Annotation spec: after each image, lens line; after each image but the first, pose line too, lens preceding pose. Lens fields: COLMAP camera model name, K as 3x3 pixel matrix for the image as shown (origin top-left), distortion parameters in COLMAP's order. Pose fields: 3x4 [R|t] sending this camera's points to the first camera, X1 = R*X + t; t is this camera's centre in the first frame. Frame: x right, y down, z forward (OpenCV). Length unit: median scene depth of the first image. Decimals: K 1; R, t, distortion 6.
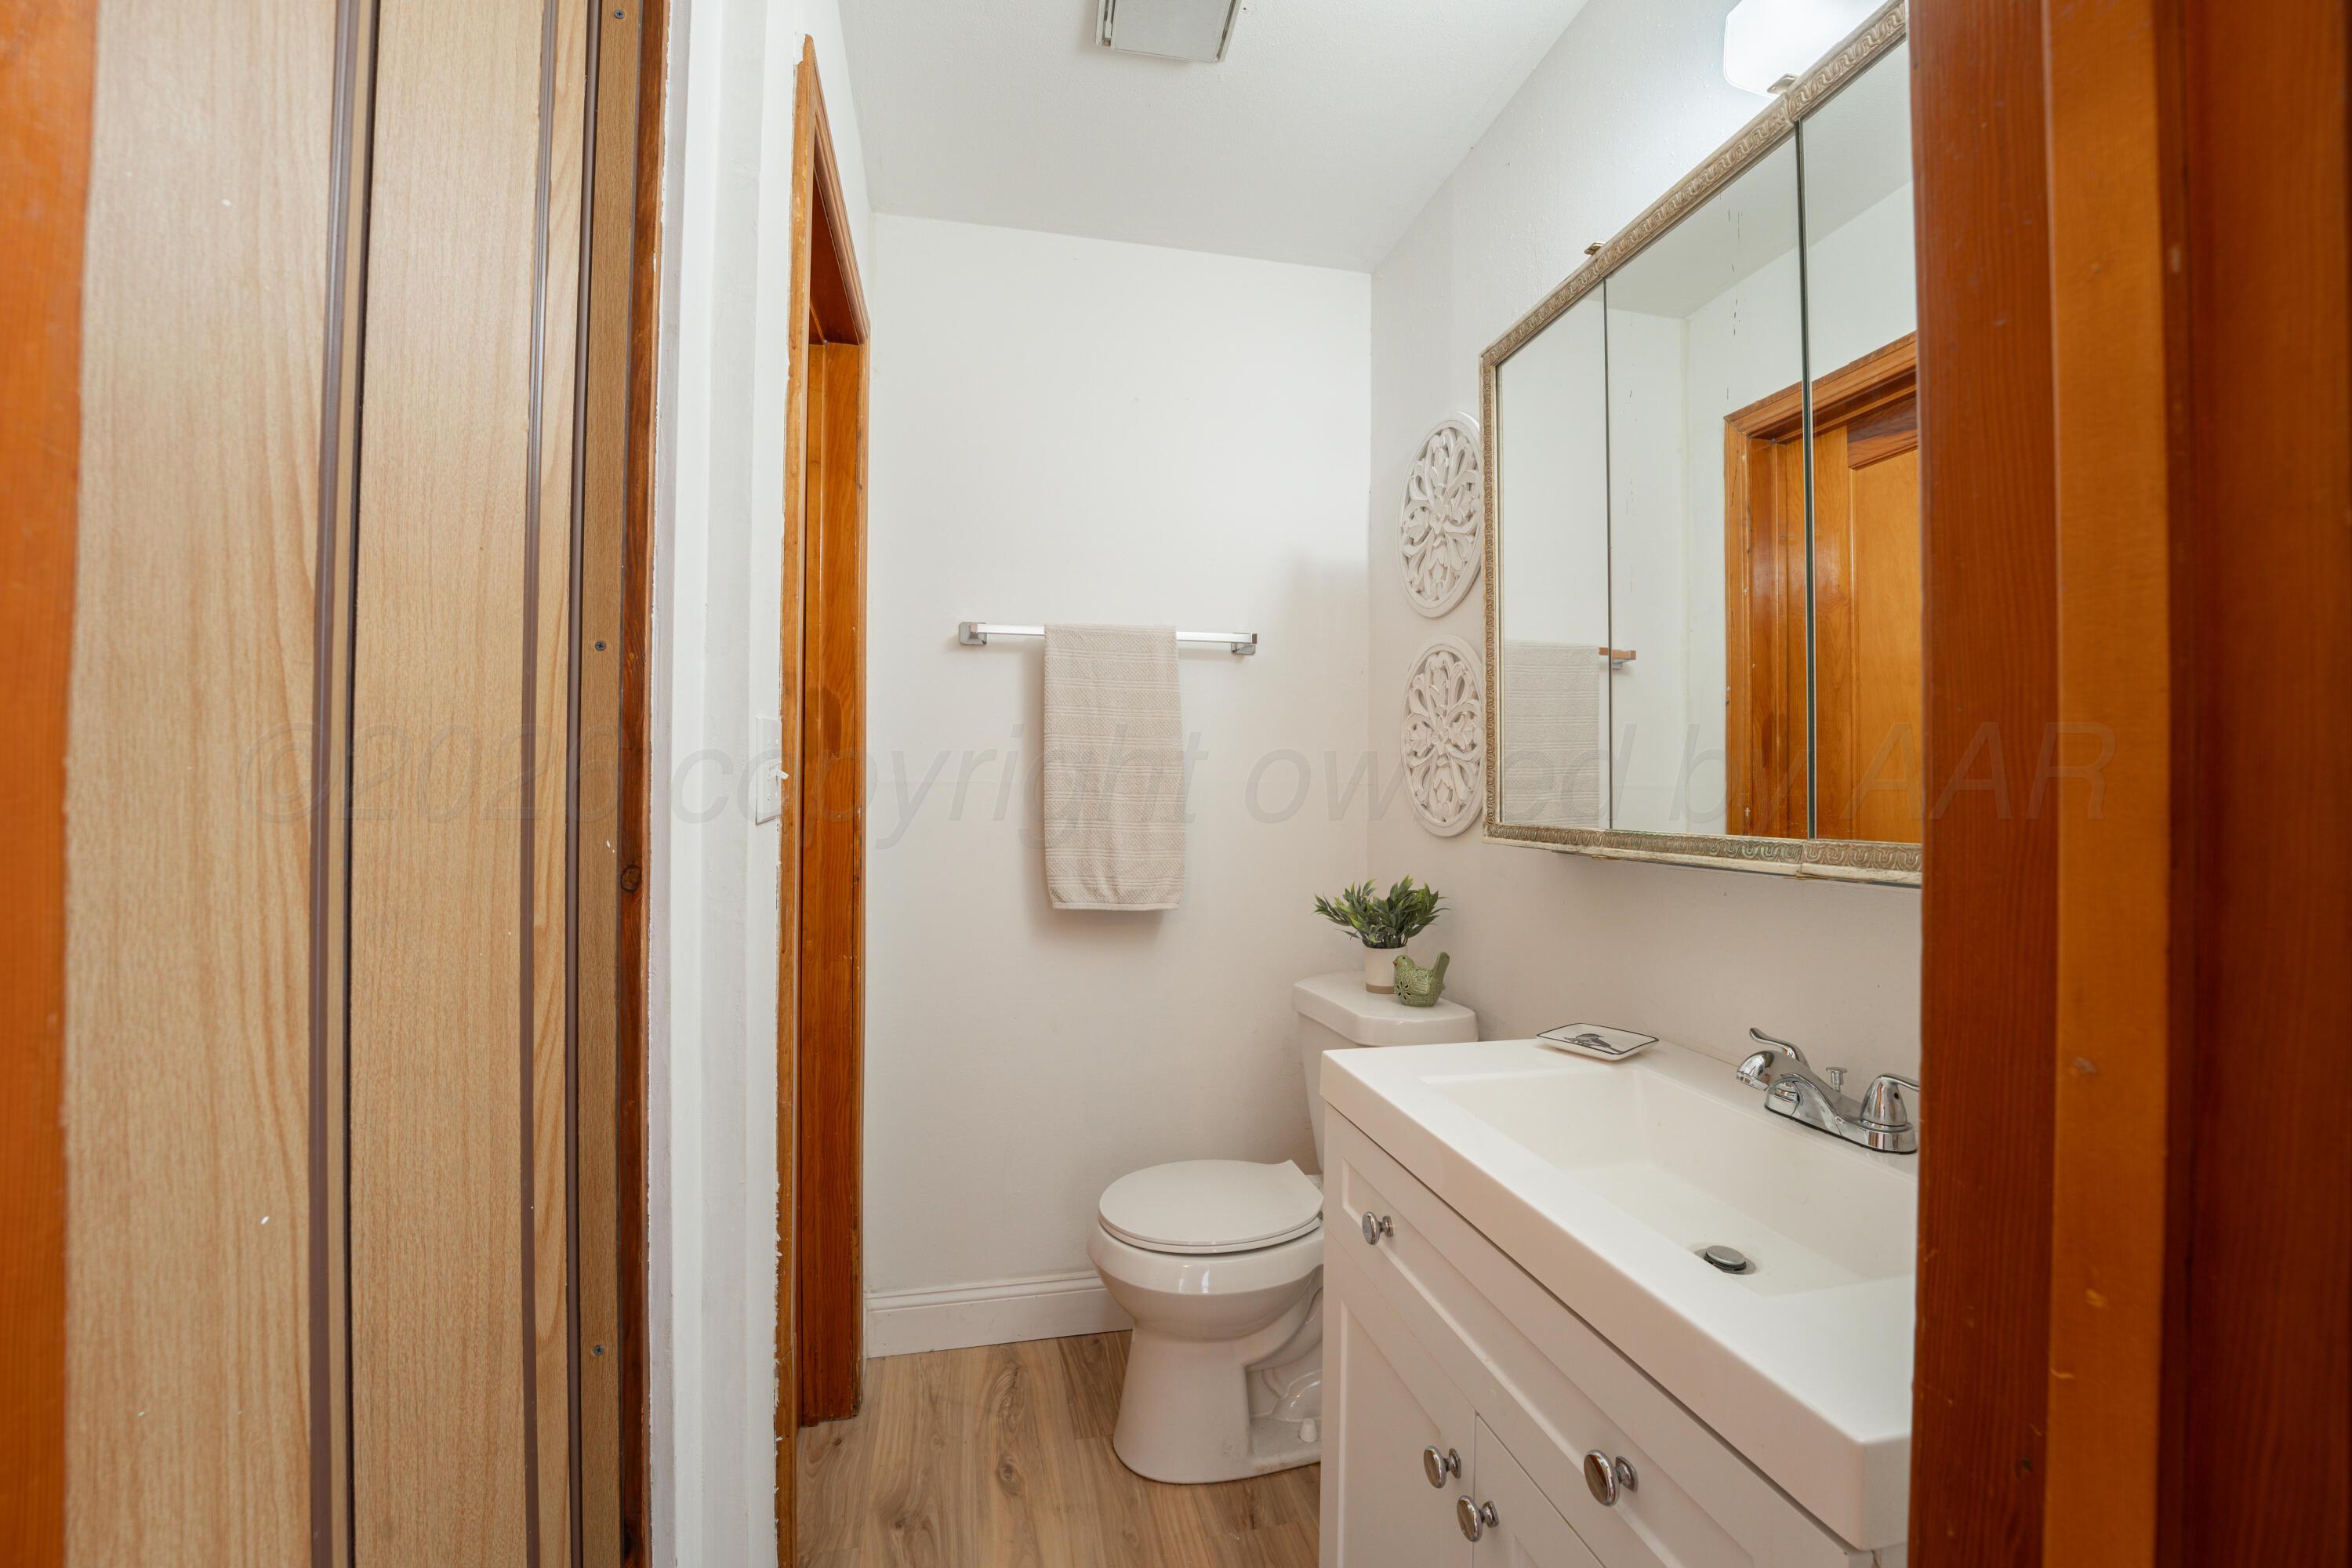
lens RADIAL K [[956.1, 0, 1187.7], [0, 956.1, 786.0], [0, 0, 1]] dist [-0.022689, 0.002717]
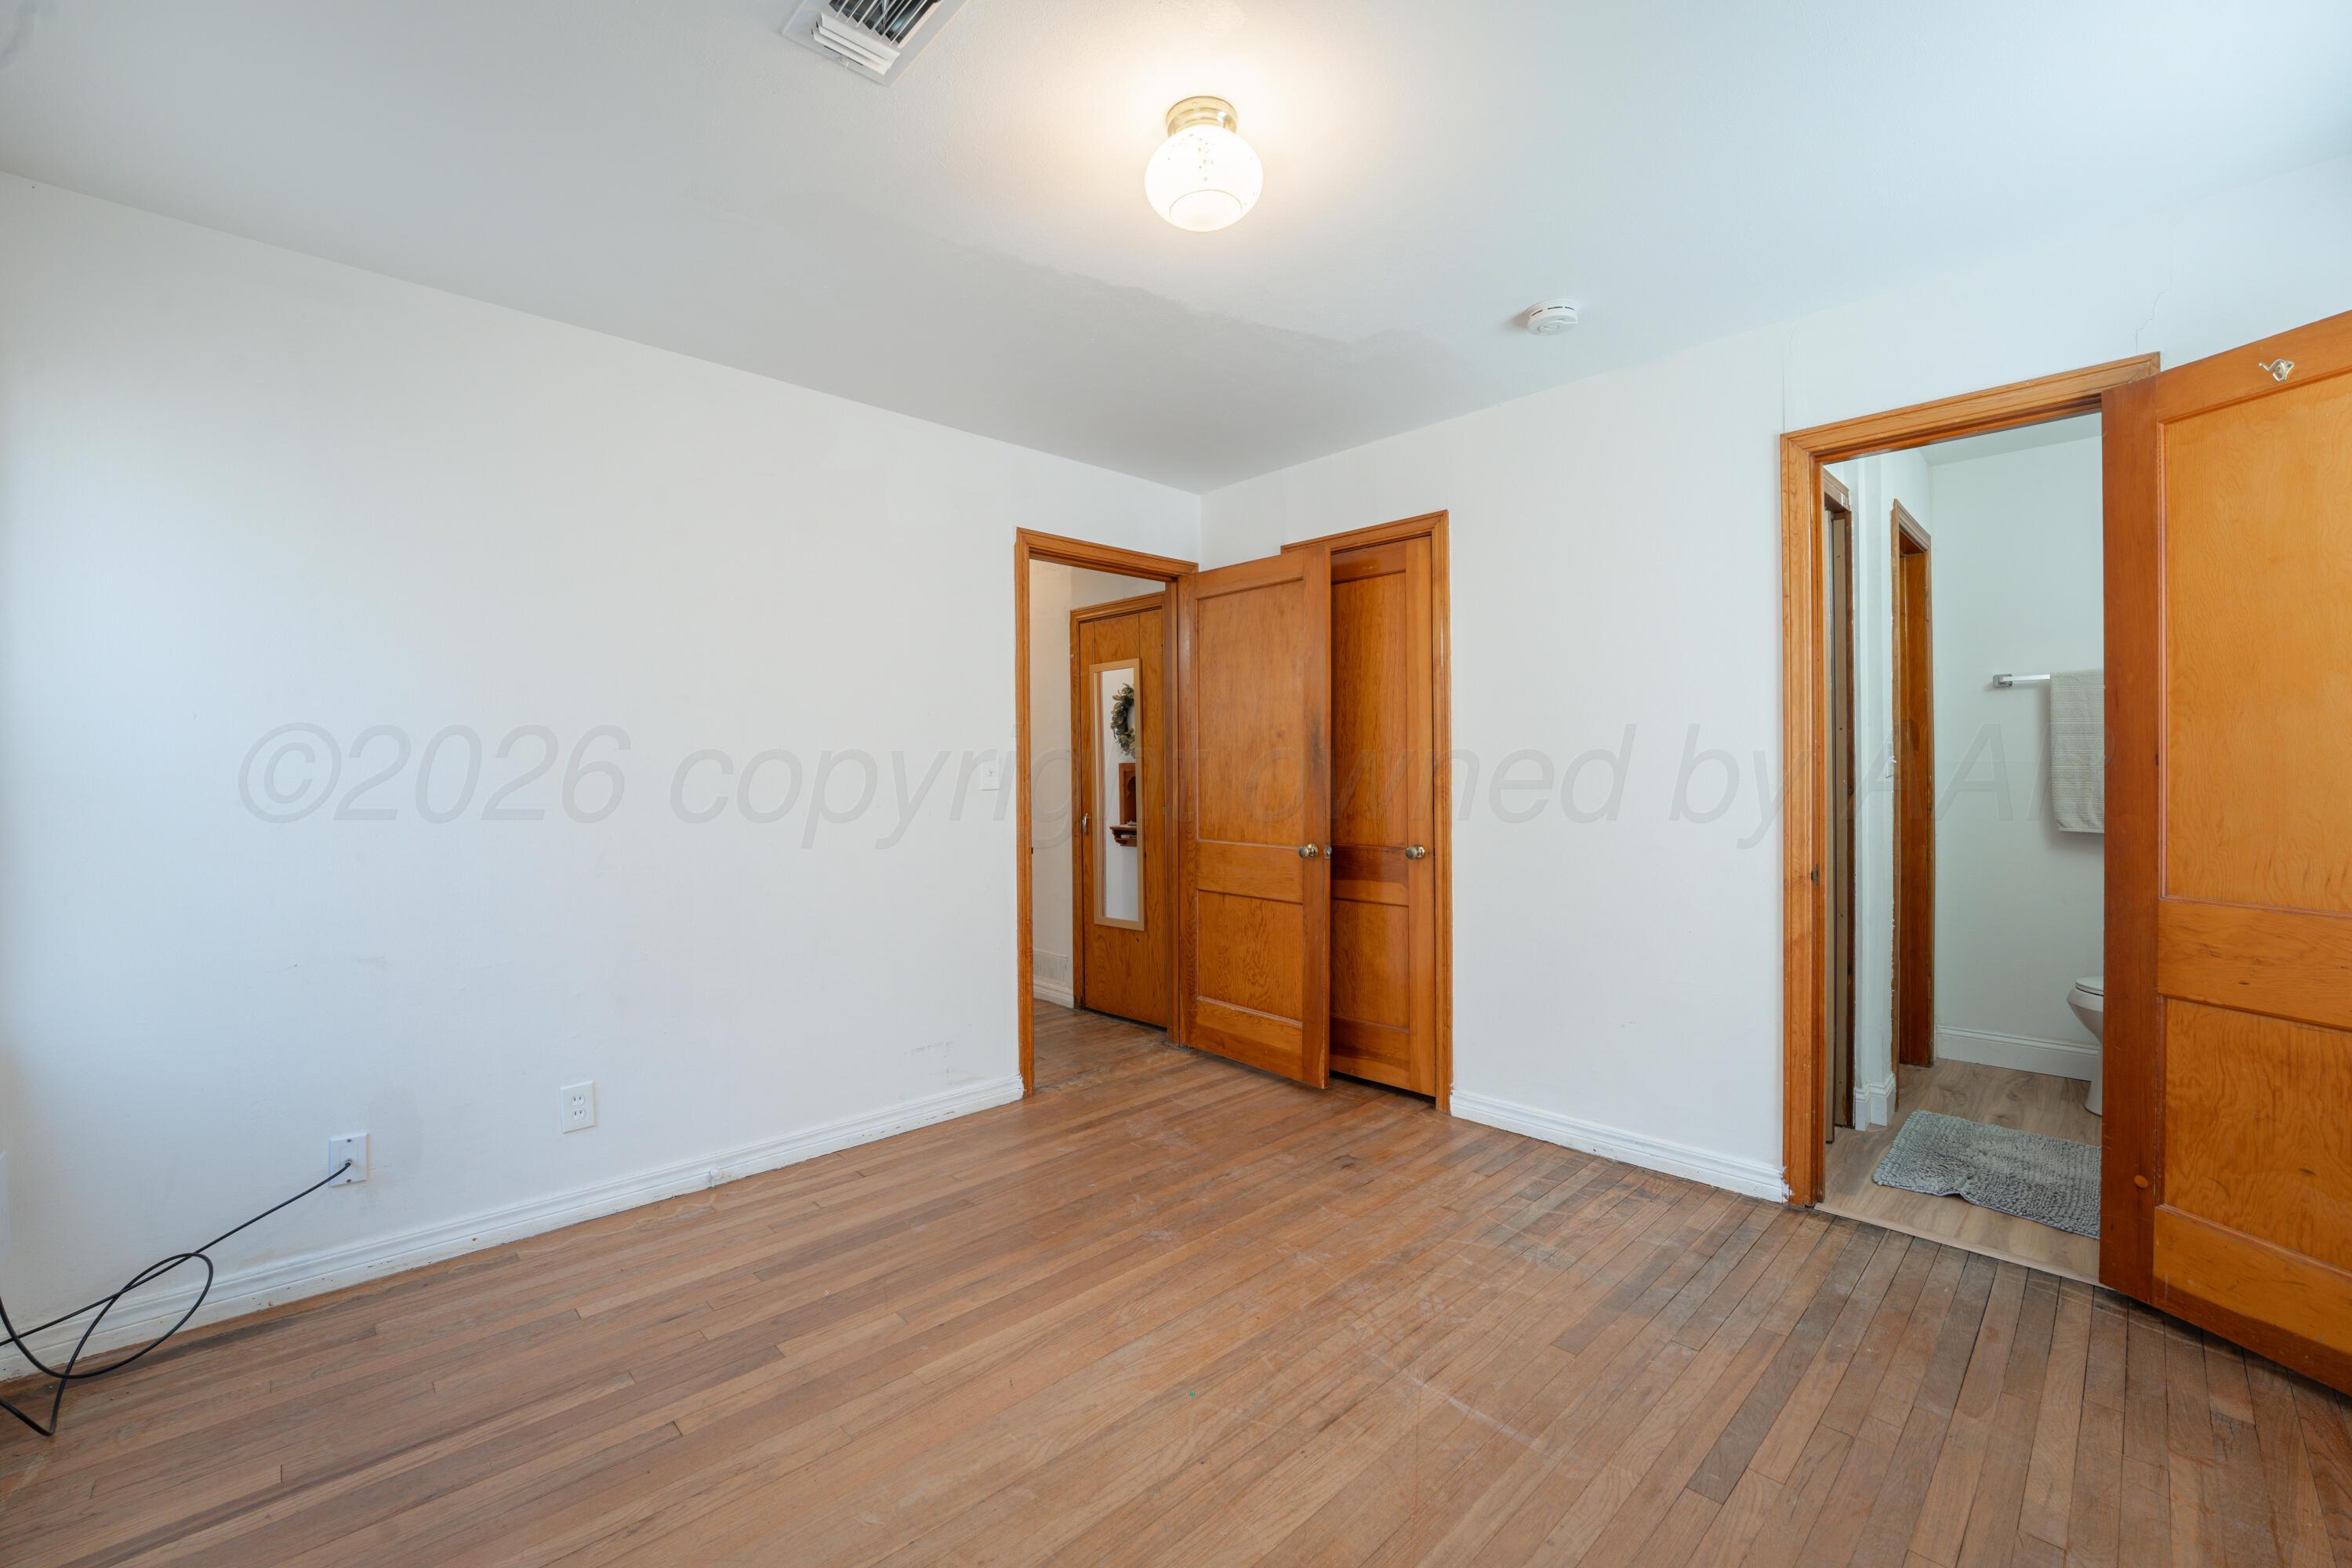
lens RADIAL K [[956.1, 0, 1188.5], [0, 956.1, 772.3], [0, 0, 1]] dist [-0.022689, 0.002717]
pose [[0.523889, -0.005711, -0.851768, 0.572112], [0.015447, 0.999877, 0.002798, -0.012854], [0.851647, -0.014623, 0.523912, -1.485979]]
